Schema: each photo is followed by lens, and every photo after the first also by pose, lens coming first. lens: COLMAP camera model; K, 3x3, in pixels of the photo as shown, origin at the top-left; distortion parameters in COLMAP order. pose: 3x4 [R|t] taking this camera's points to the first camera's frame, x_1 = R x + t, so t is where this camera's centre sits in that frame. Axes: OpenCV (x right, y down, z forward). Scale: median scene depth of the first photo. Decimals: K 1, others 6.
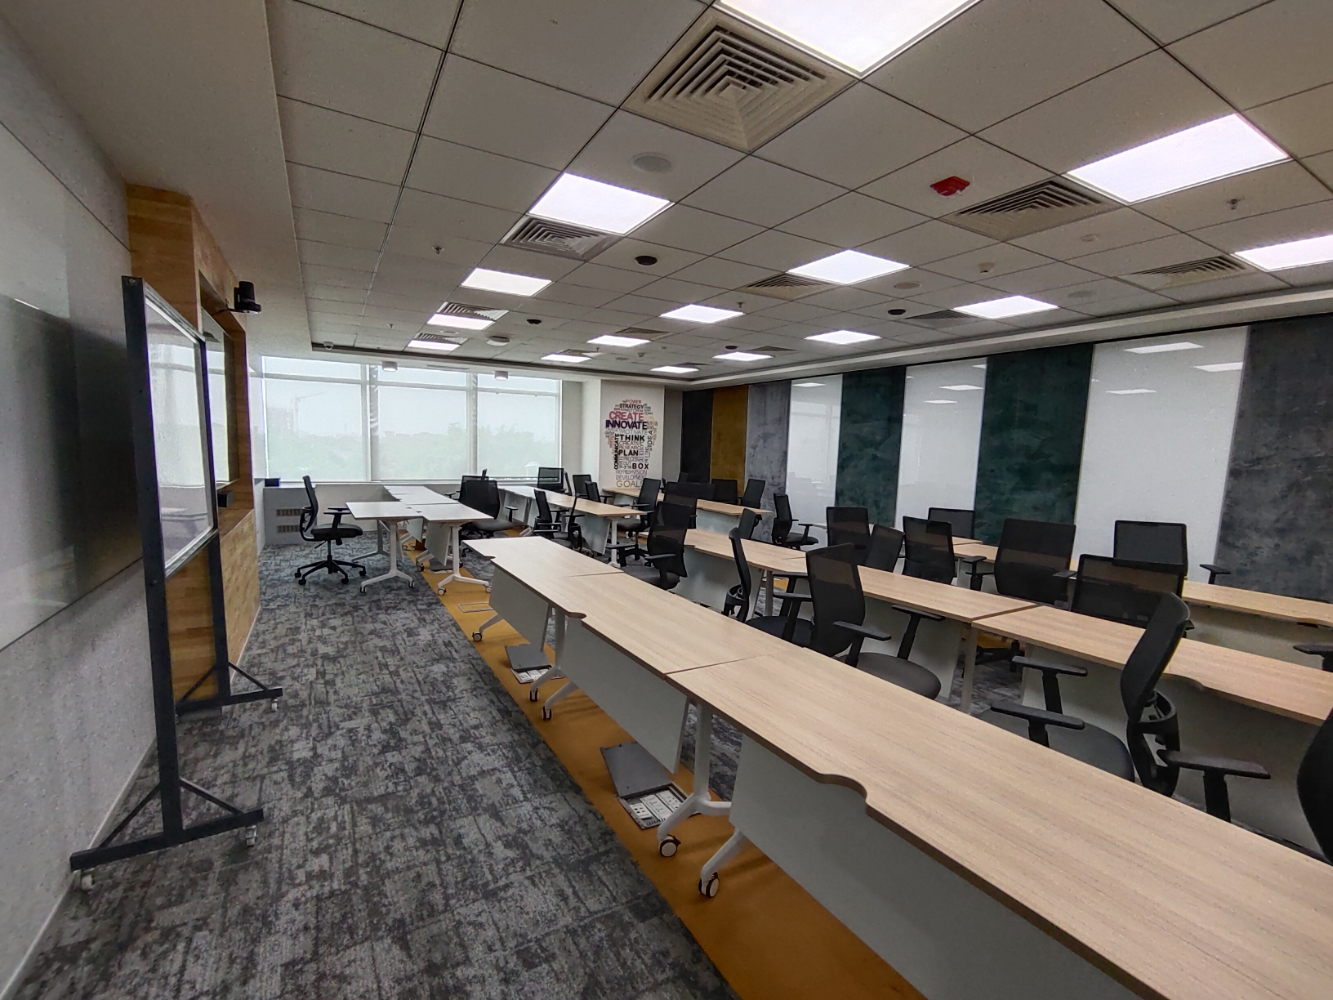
lens RADIAL K [[598.9, 0, 667.0], [0, 598.9, 510.6], [0, 0, 1]] dist [-0.018232, 0.005799]
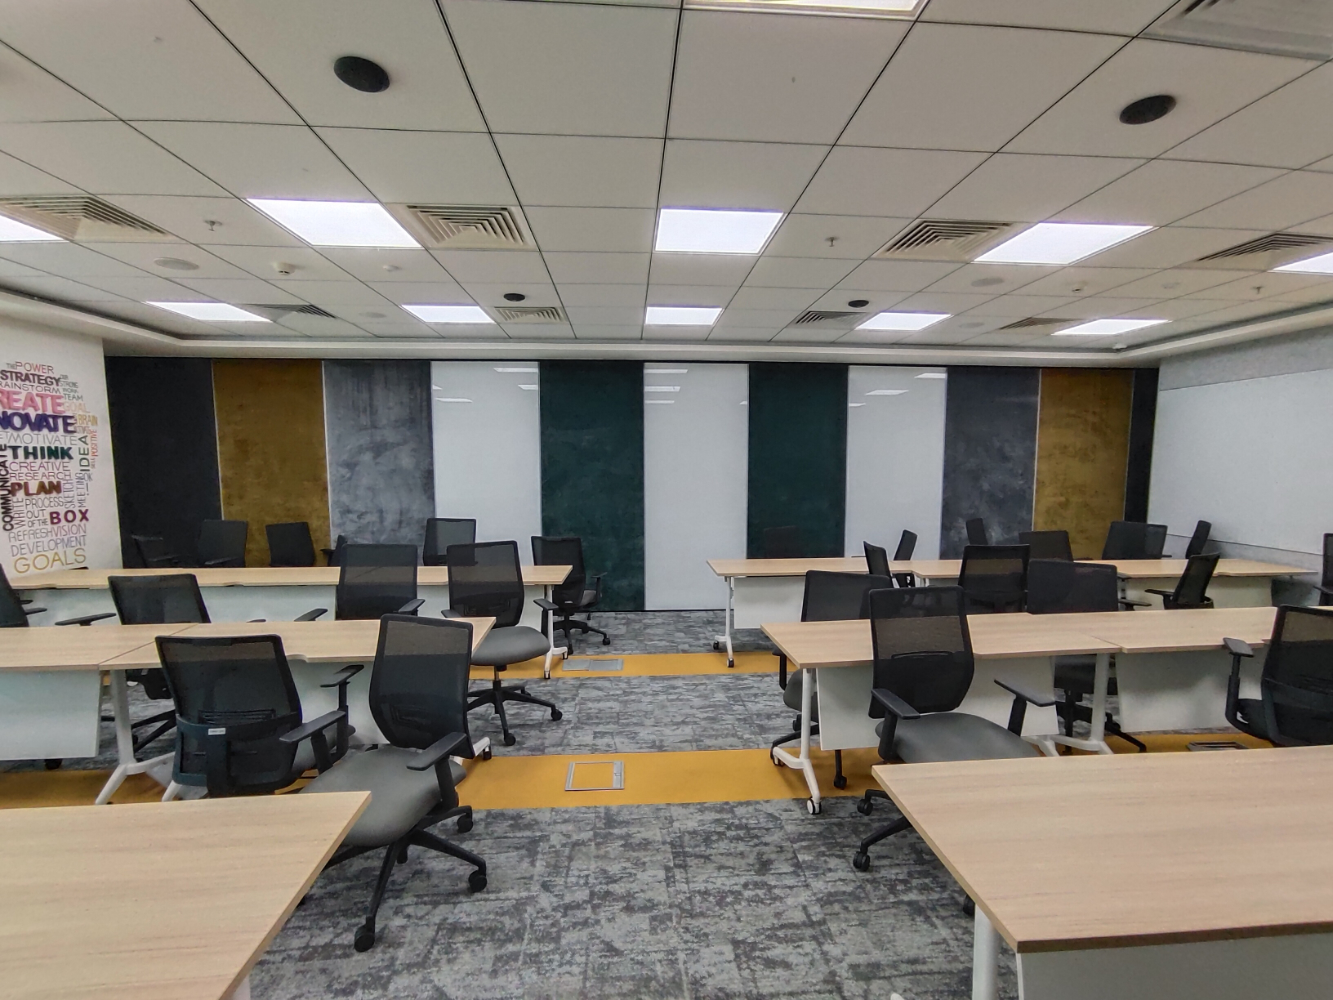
lens RADIAL K [[598.9, 0, 660.7], [0, 598.9, 499.6], [0, 0, 1]] dist [-0.018232, 0.005799]
pose [[0.457578, -0.081823, 0.885397, -0.420507], [0.111541, 0.993173, 0.034139, -0.097484], [-0.882146, 0.083137, 0.463581, 0.762867]]
